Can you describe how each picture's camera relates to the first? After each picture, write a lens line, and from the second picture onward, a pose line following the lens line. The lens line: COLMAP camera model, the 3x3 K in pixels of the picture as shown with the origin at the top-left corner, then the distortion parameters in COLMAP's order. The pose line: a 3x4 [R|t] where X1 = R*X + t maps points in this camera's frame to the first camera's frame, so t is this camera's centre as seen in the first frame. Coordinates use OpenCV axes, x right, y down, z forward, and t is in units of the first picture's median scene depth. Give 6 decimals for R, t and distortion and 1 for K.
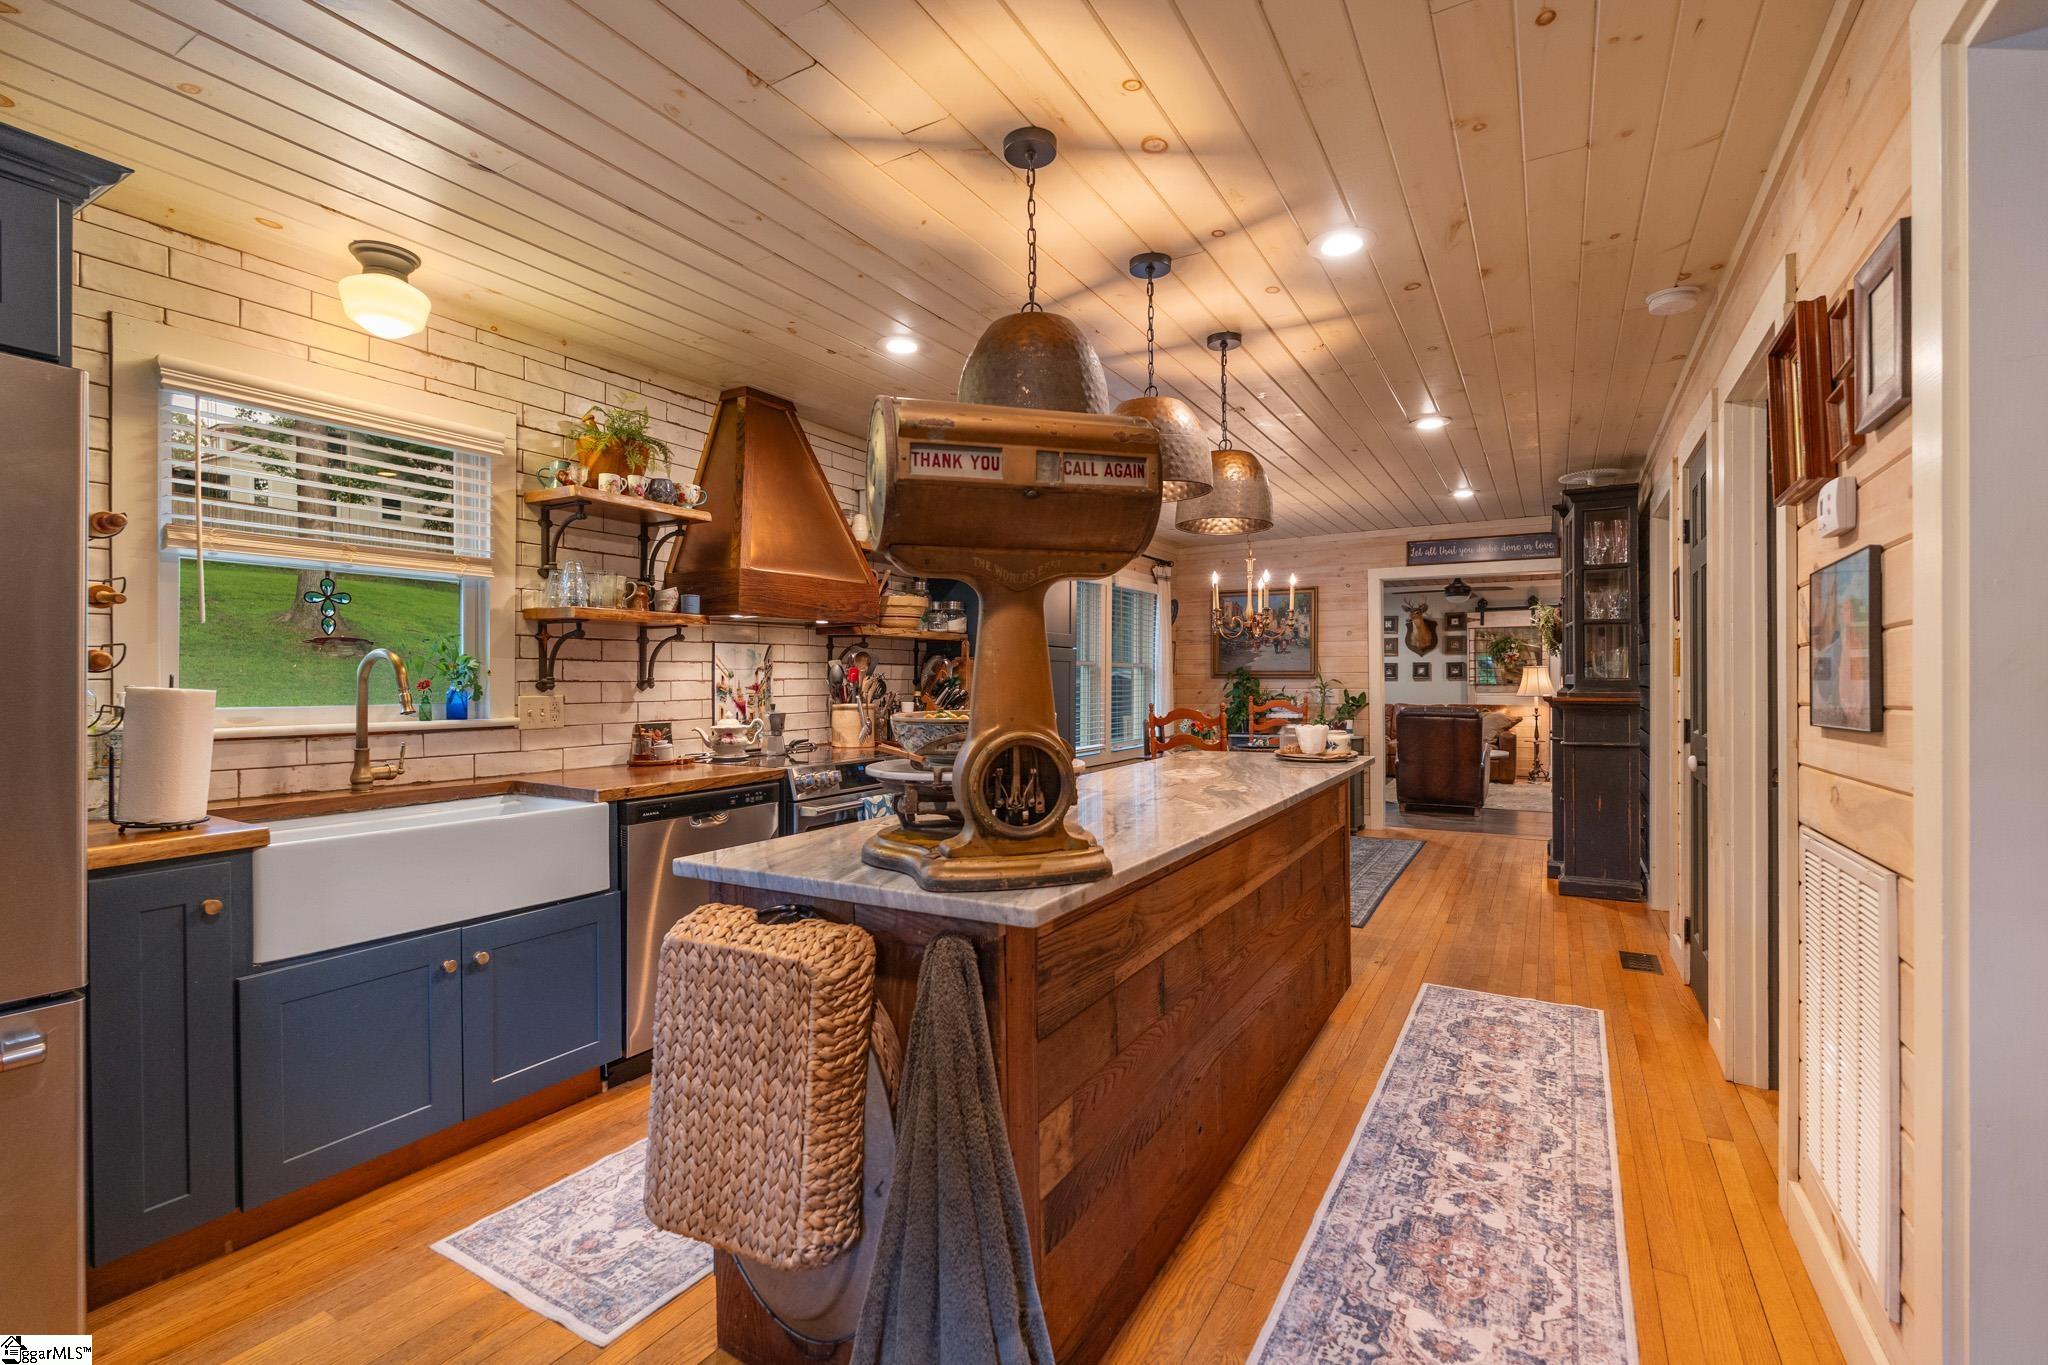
lens RADIAL K [[925.0, 0, 1020.9], [0, 925.0, 679.6], [0, 0, 1]] dist [-0.003843, -0.000265]
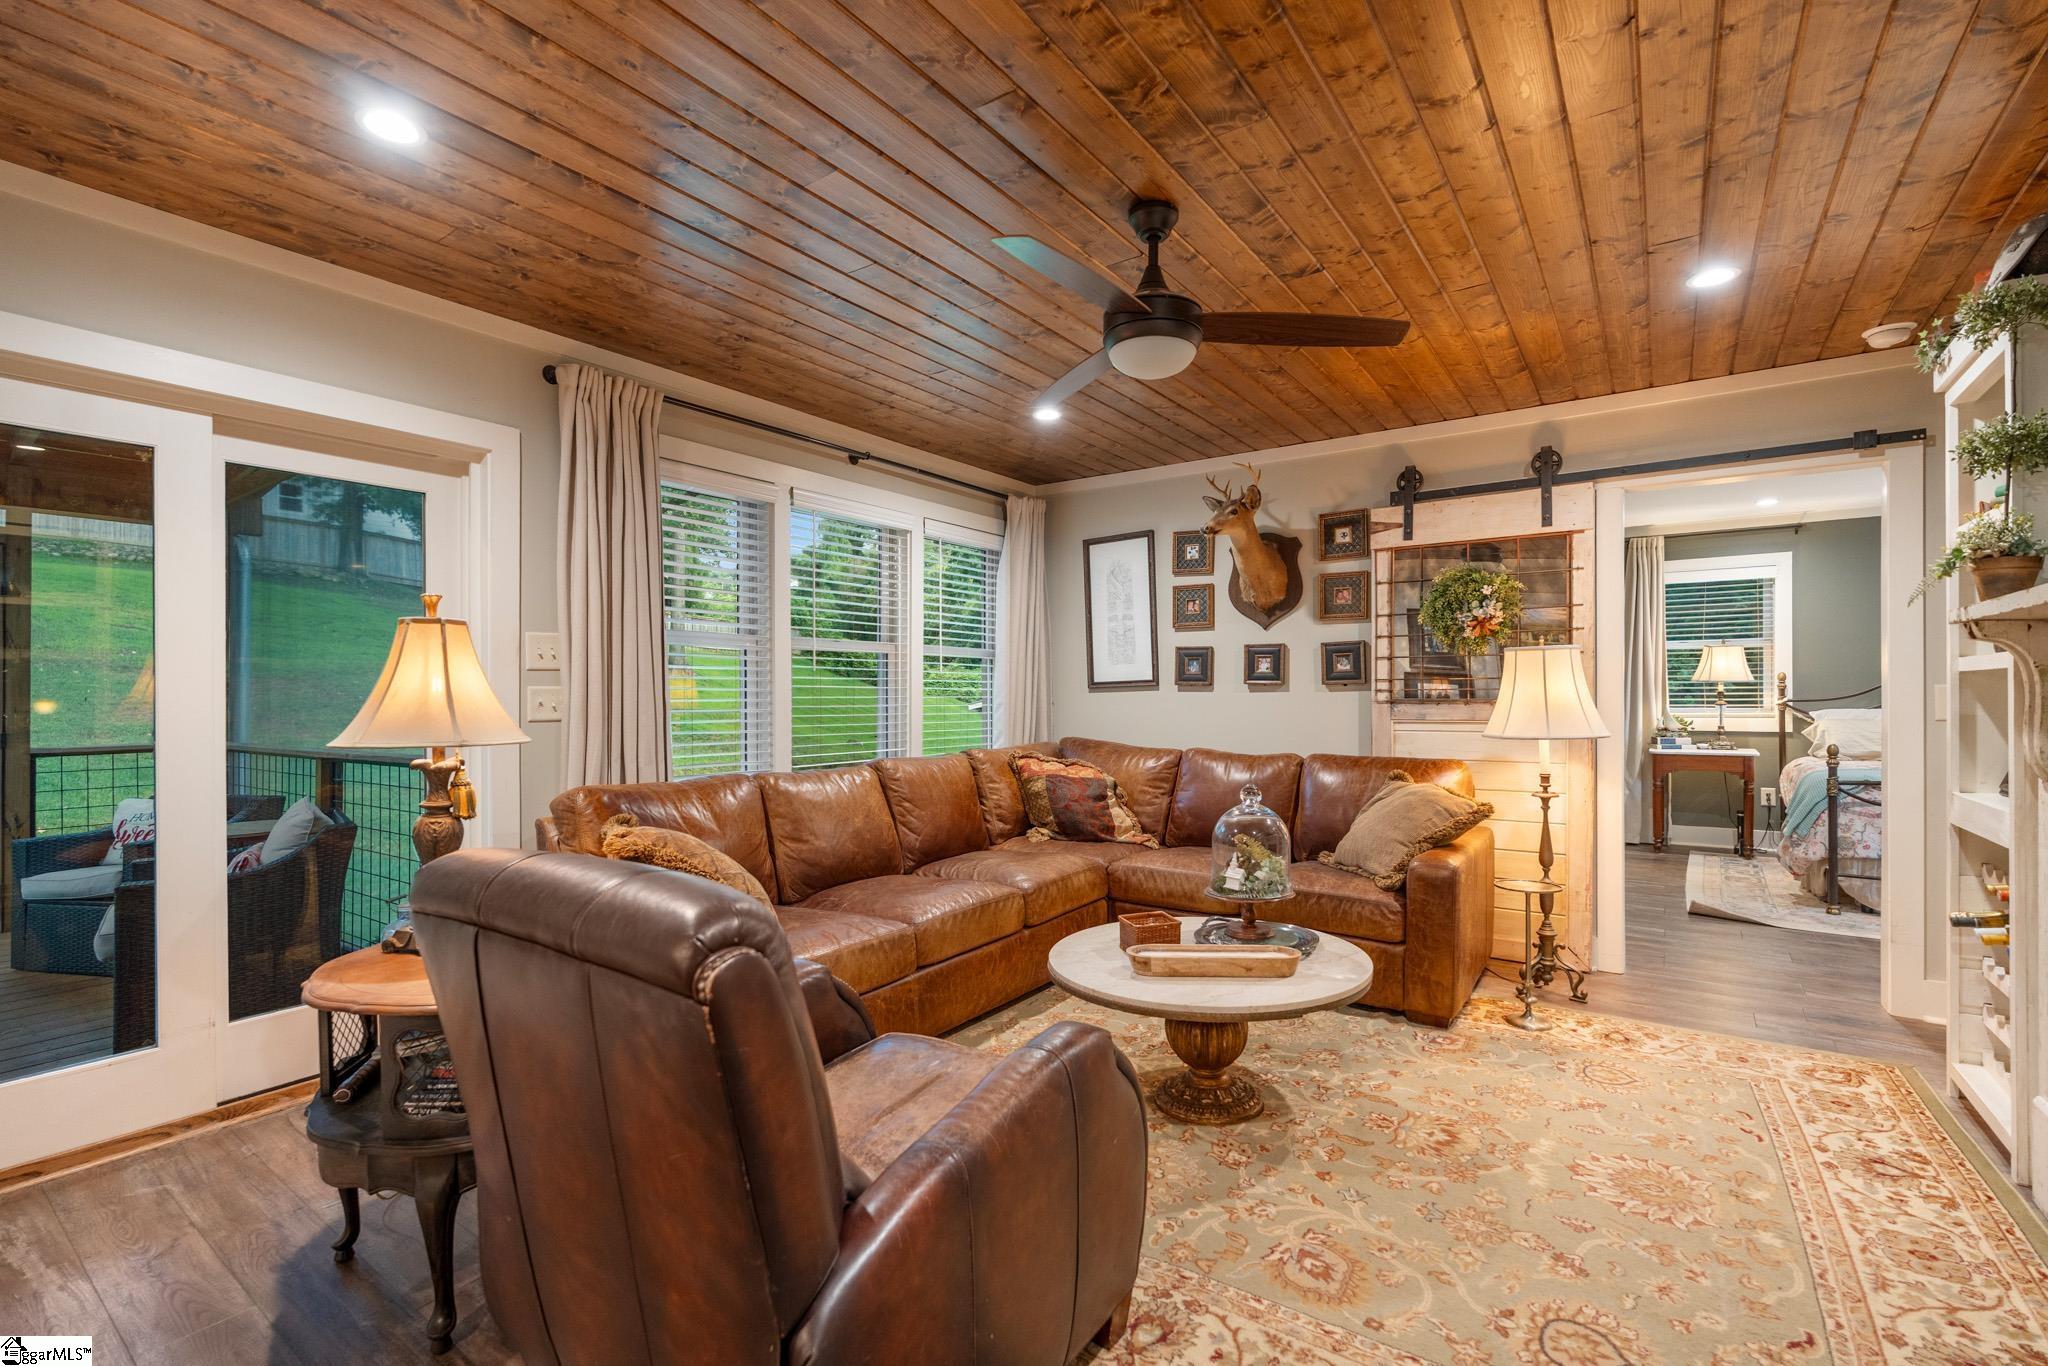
lens RADIAL K [[925.0, 0, 1023.5], [0, 925.0, 687.1], [0, 0, 1]] dist [-0.003843, -0.000265]
pose [[0.995132, -0.000683, -0.098552, 1.642569], [0.000115, 0.999983, -0.005776, 0.008418], [0.098555, 0.005737, 0.995115, 2.656855]]
